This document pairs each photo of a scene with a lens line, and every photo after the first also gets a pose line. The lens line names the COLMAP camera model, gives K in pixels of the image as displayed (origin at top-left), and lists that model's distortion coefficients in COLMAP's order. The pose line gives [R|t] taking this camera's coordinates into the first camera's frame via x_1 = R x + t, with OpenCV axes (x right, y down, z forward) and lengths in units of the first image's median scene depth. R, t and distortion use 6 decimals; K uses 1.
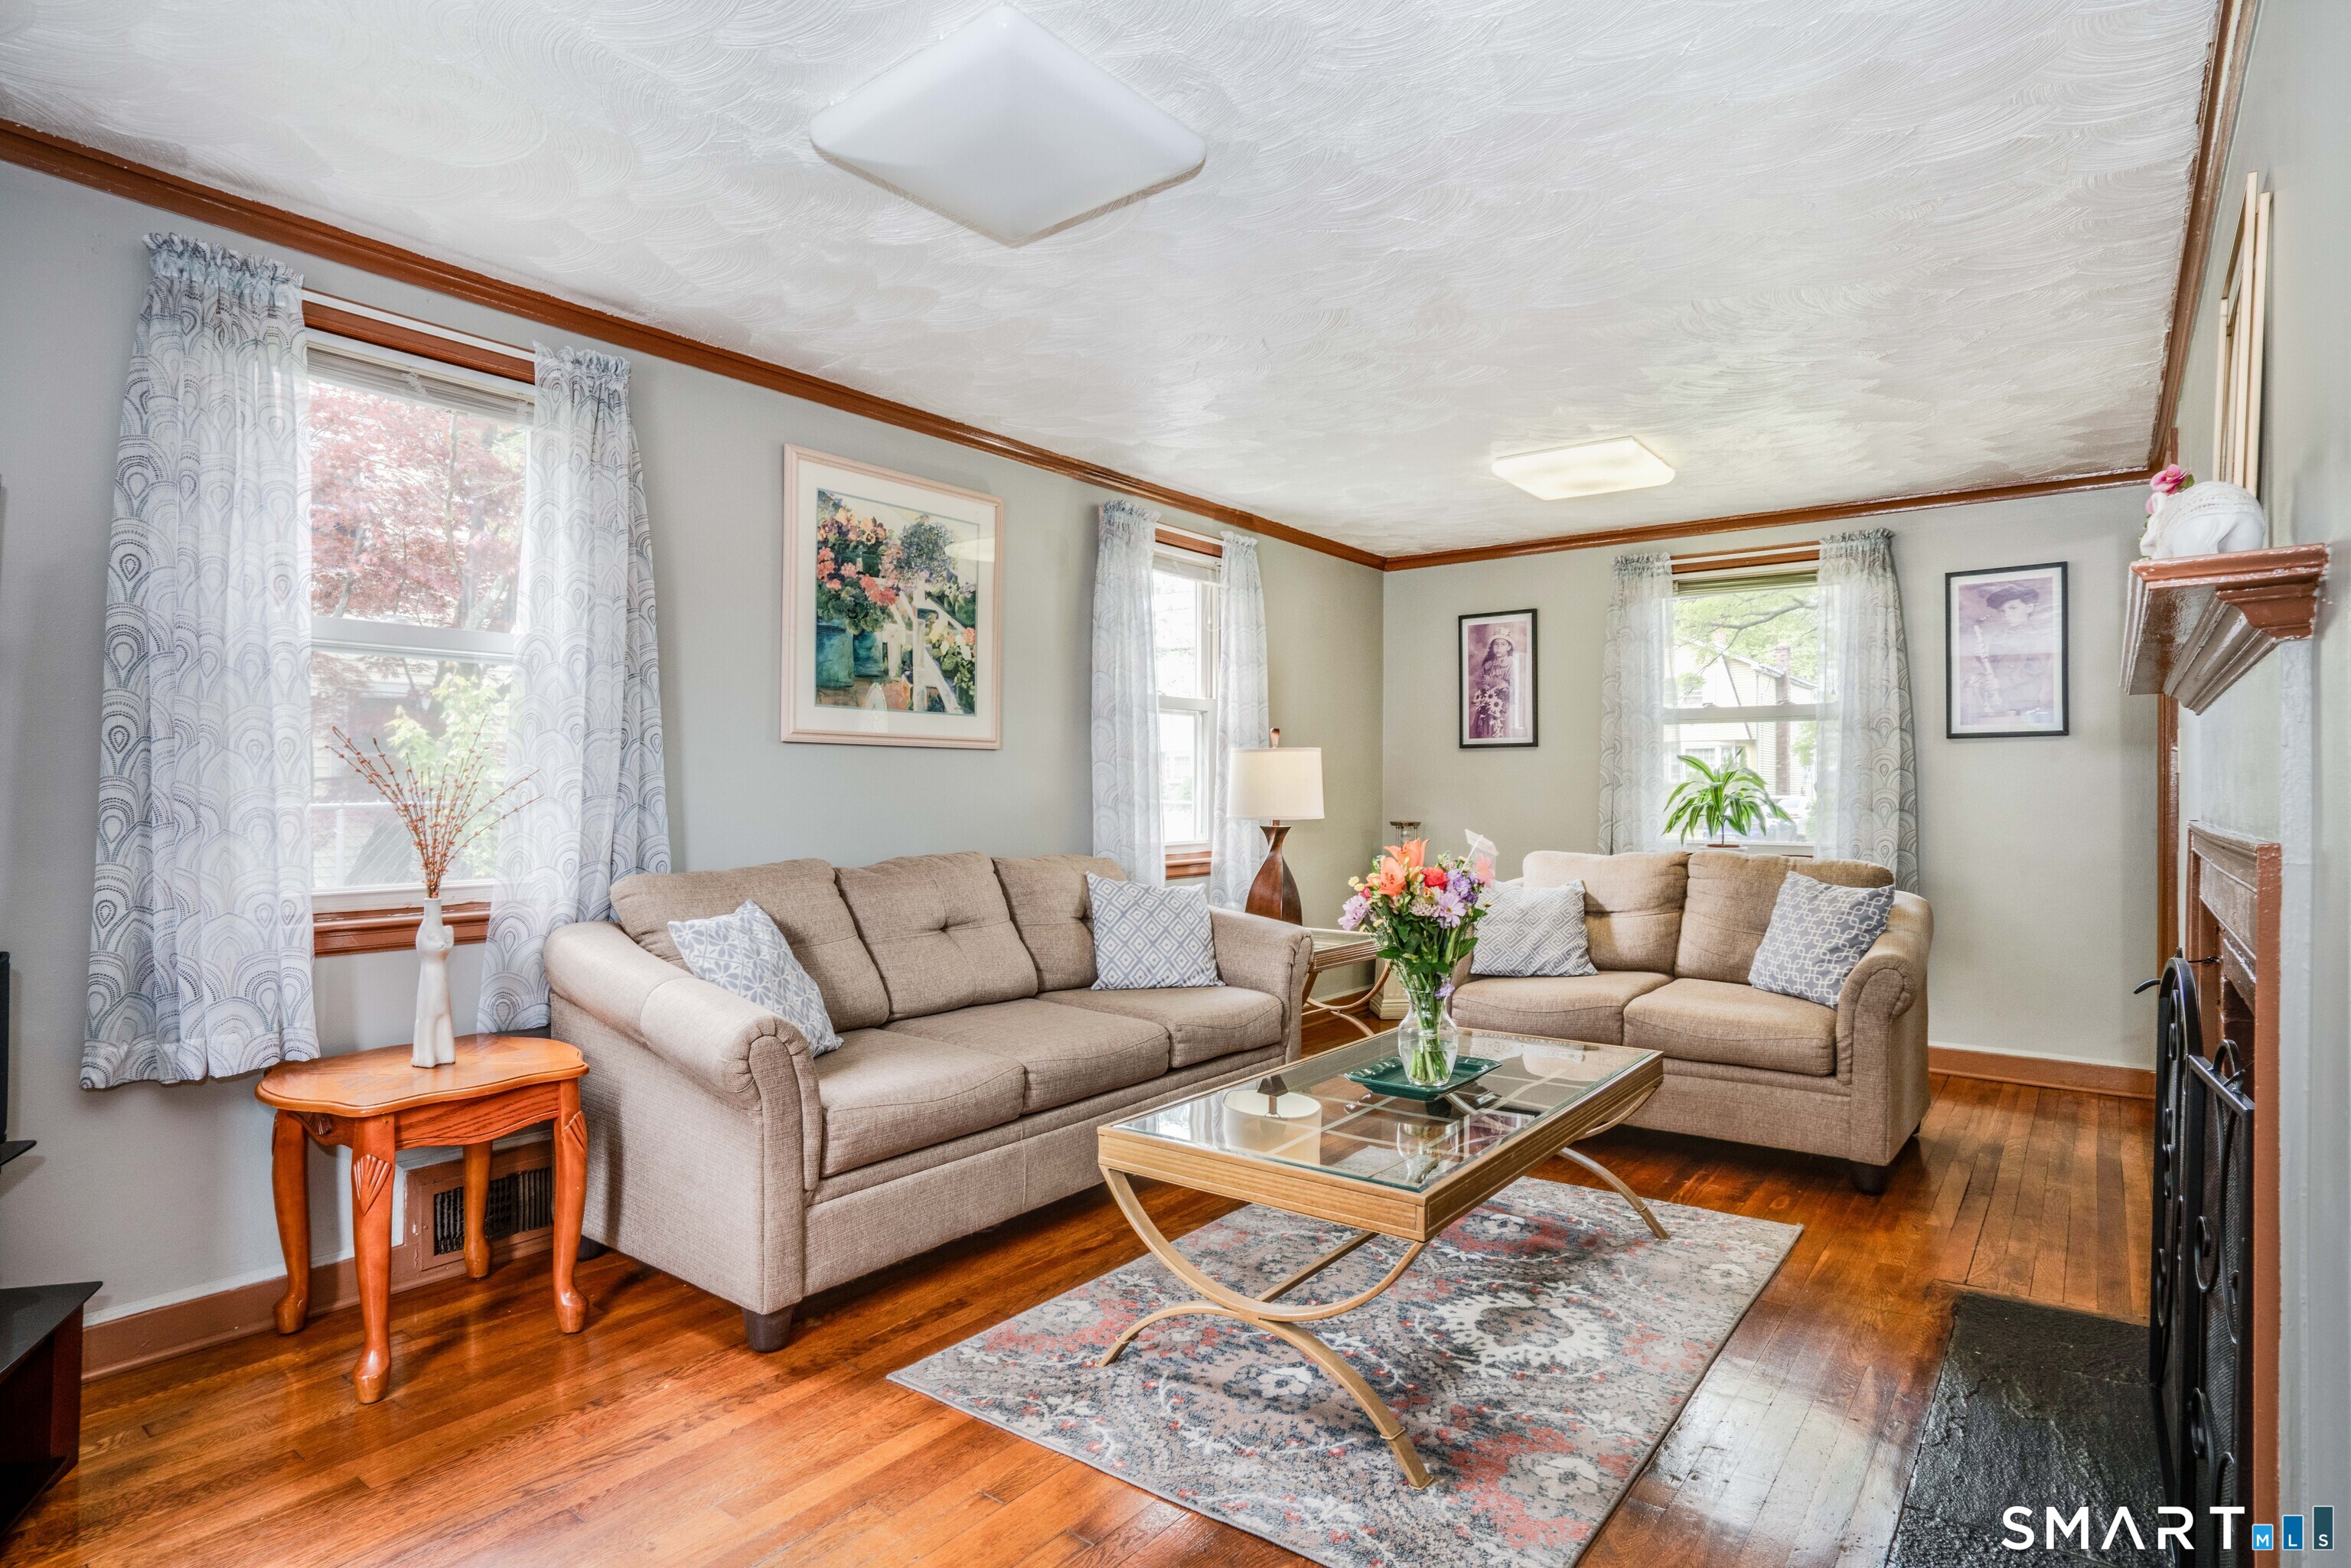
lens RADIAL K [[1226.7, 0, 1184.8], [0, 1226.7, 791.9], [0, 0, 1]] dist [-0.024326, 0.015132]
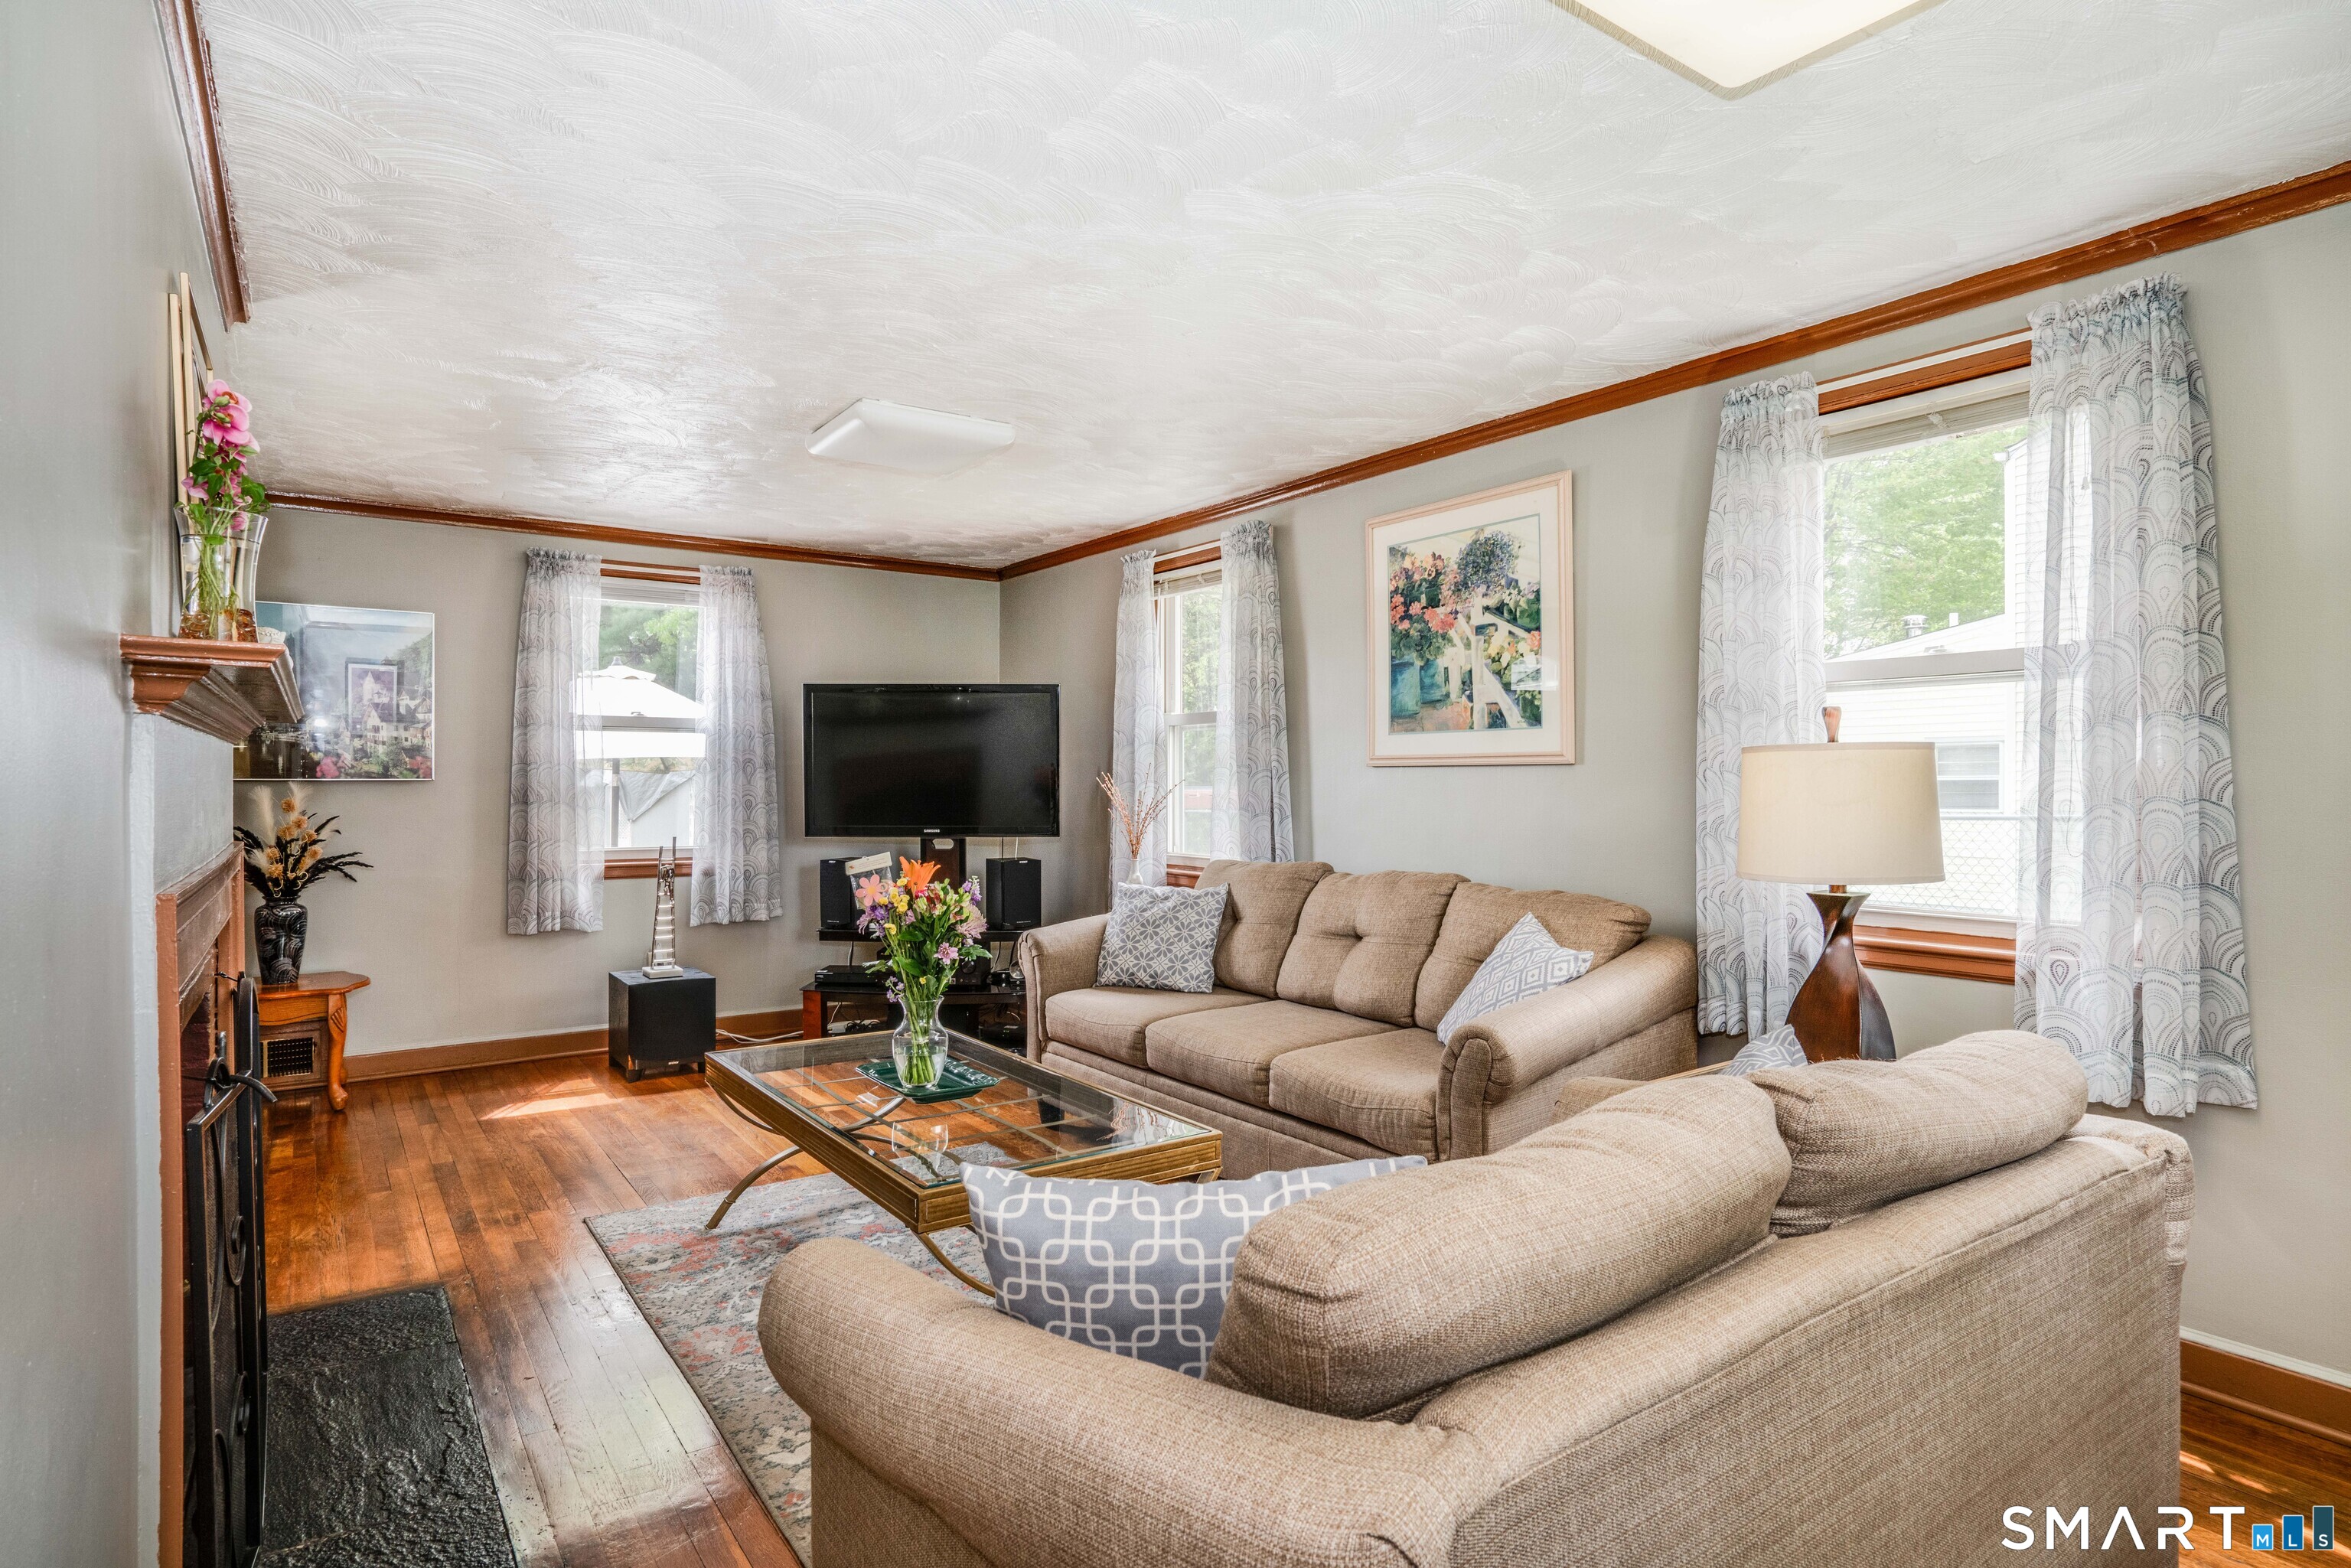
lens RADIAL K [[1226.7, 0, 1154.2], [0, 1226.7, 791.9], [0, 0, 1]] dist [-0.024326, 0.015132]
pose [[-0.306228, 0.005509, -0.951942, 0.884711], [-0.003553, 0.999970, 0.006930, -0.023558], [0.951952, 0.005504, -0.306199, 1.160110]]
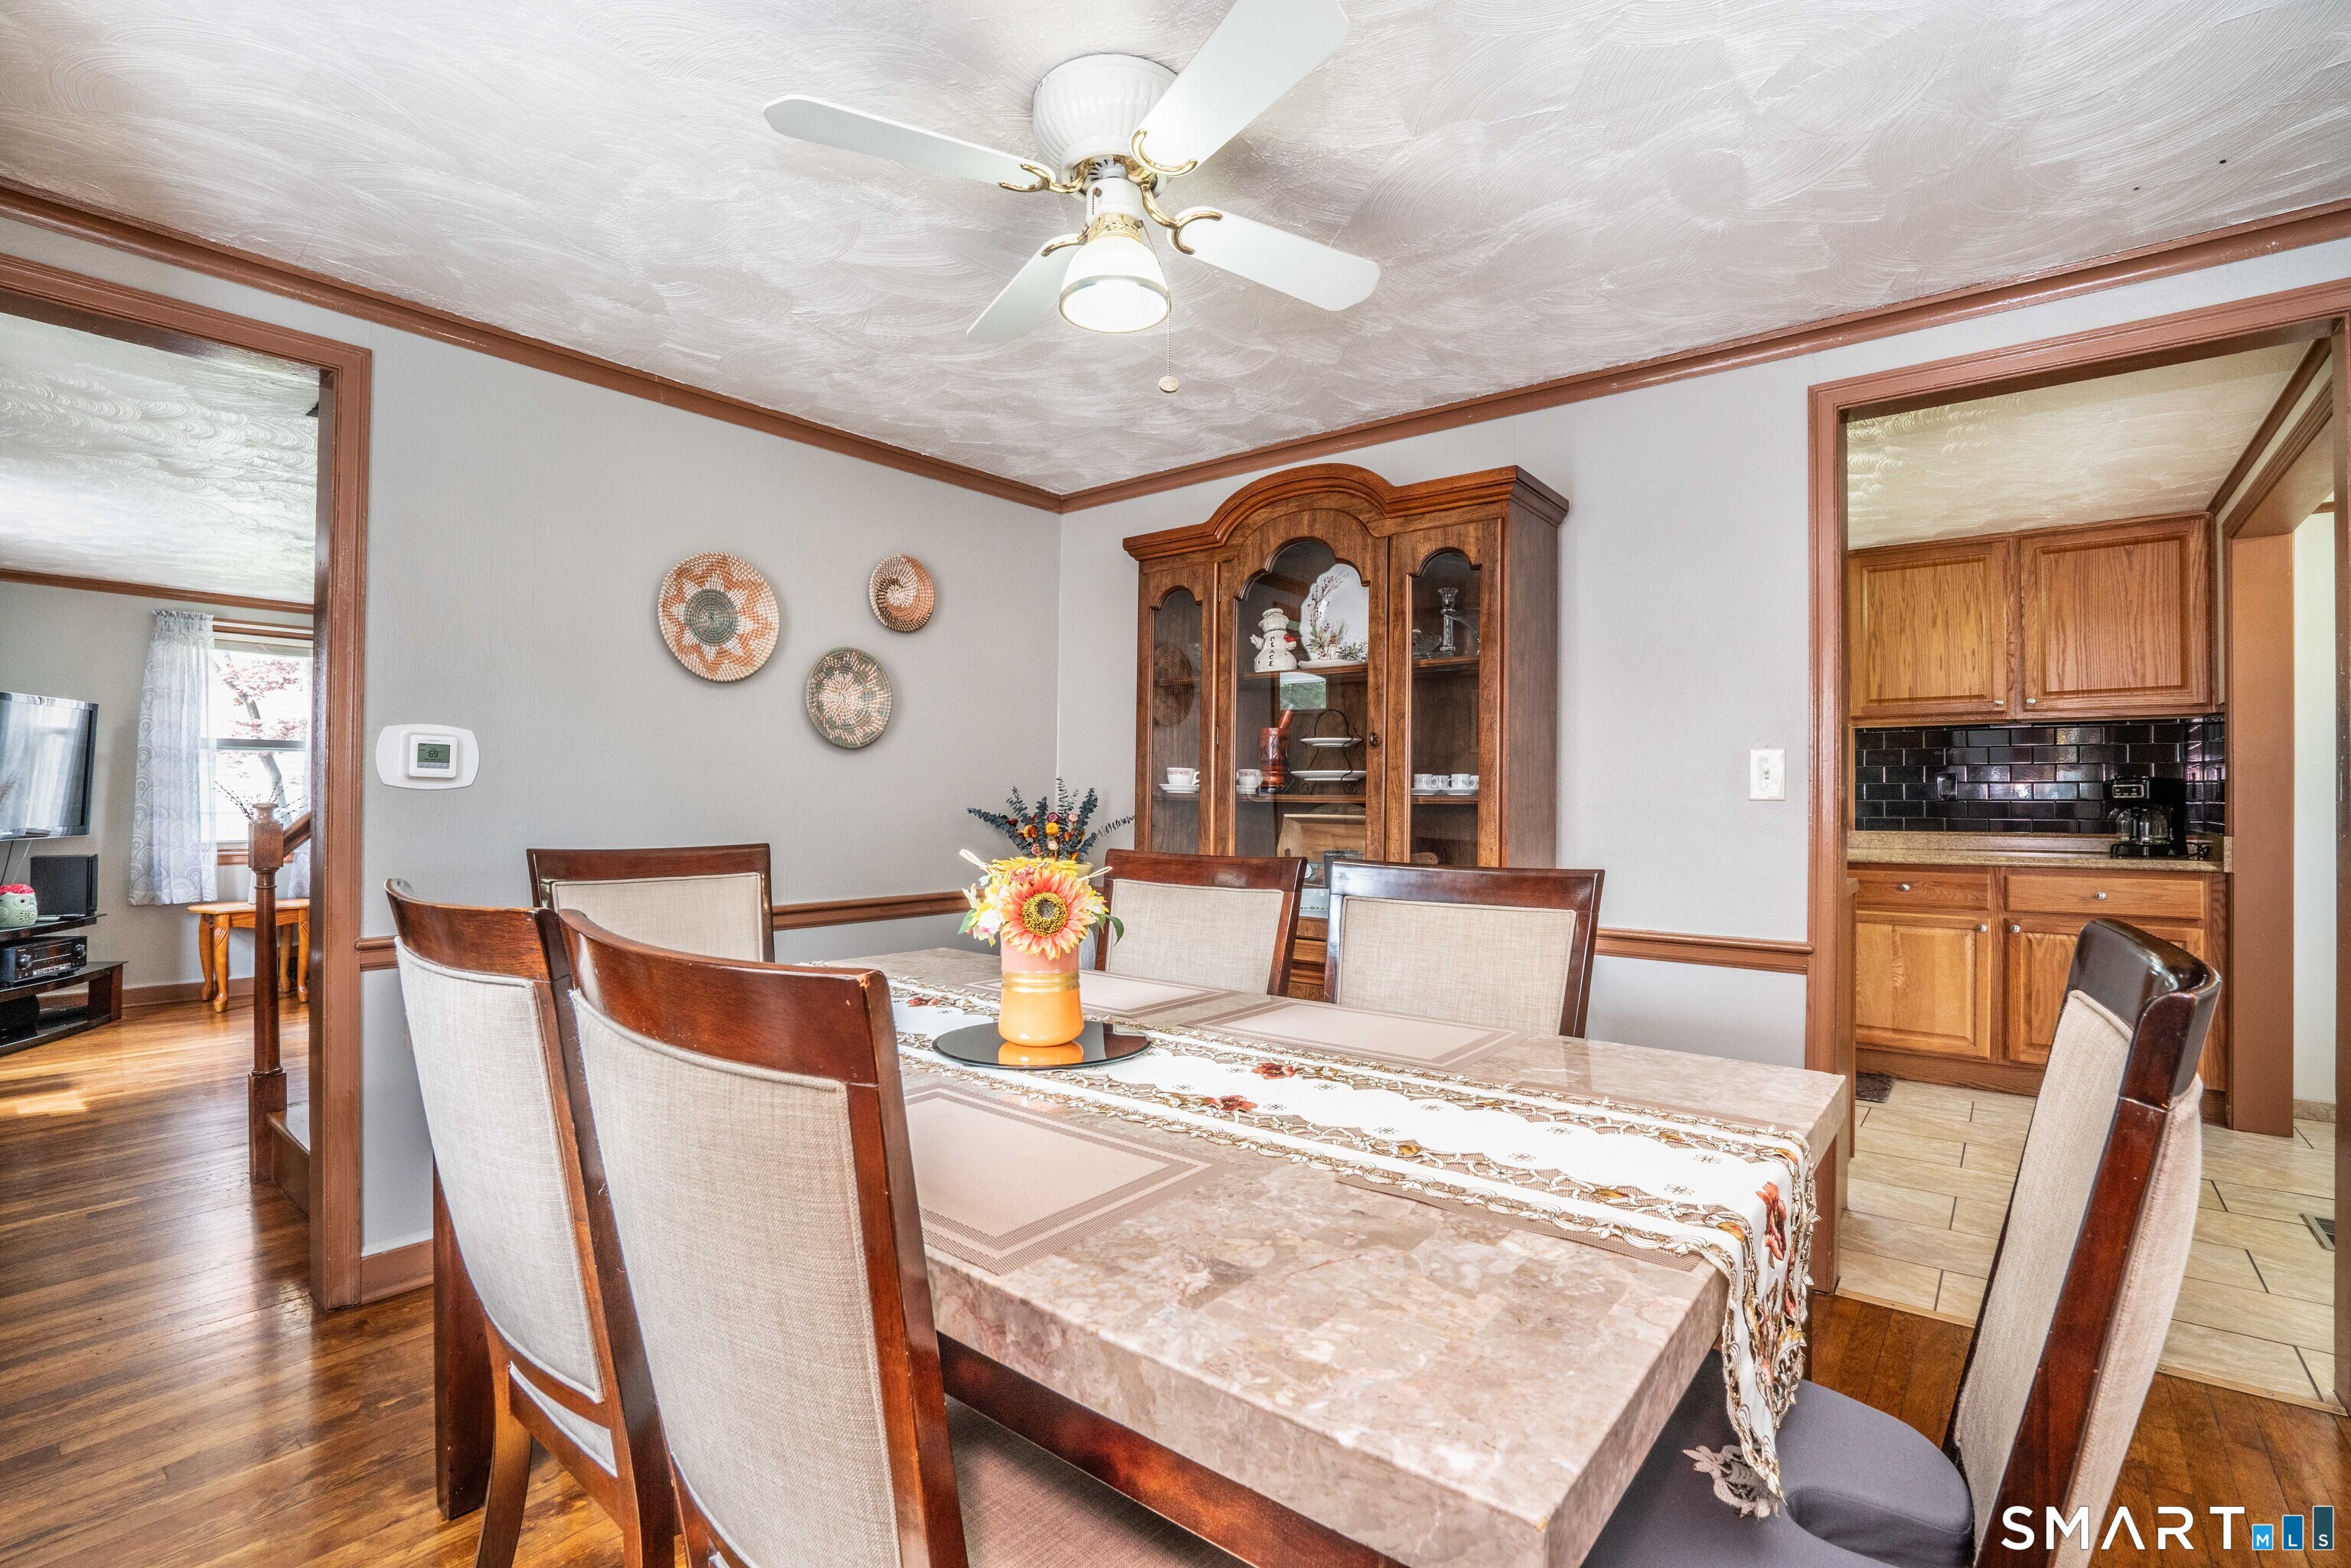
lens RADIAL K [[1084.5, 0, 1171.4], [0, 1084.5, 789.2], [0, 0, 1]] dist [-0.032981, 0.008849]
pose [[0.999332, -0.000558, -0.036528, 1.075587], [0.000421, 0.999993, -0.003755, -0.016408], [0.036530, 0.003737, 0.999326, -0.924903]]
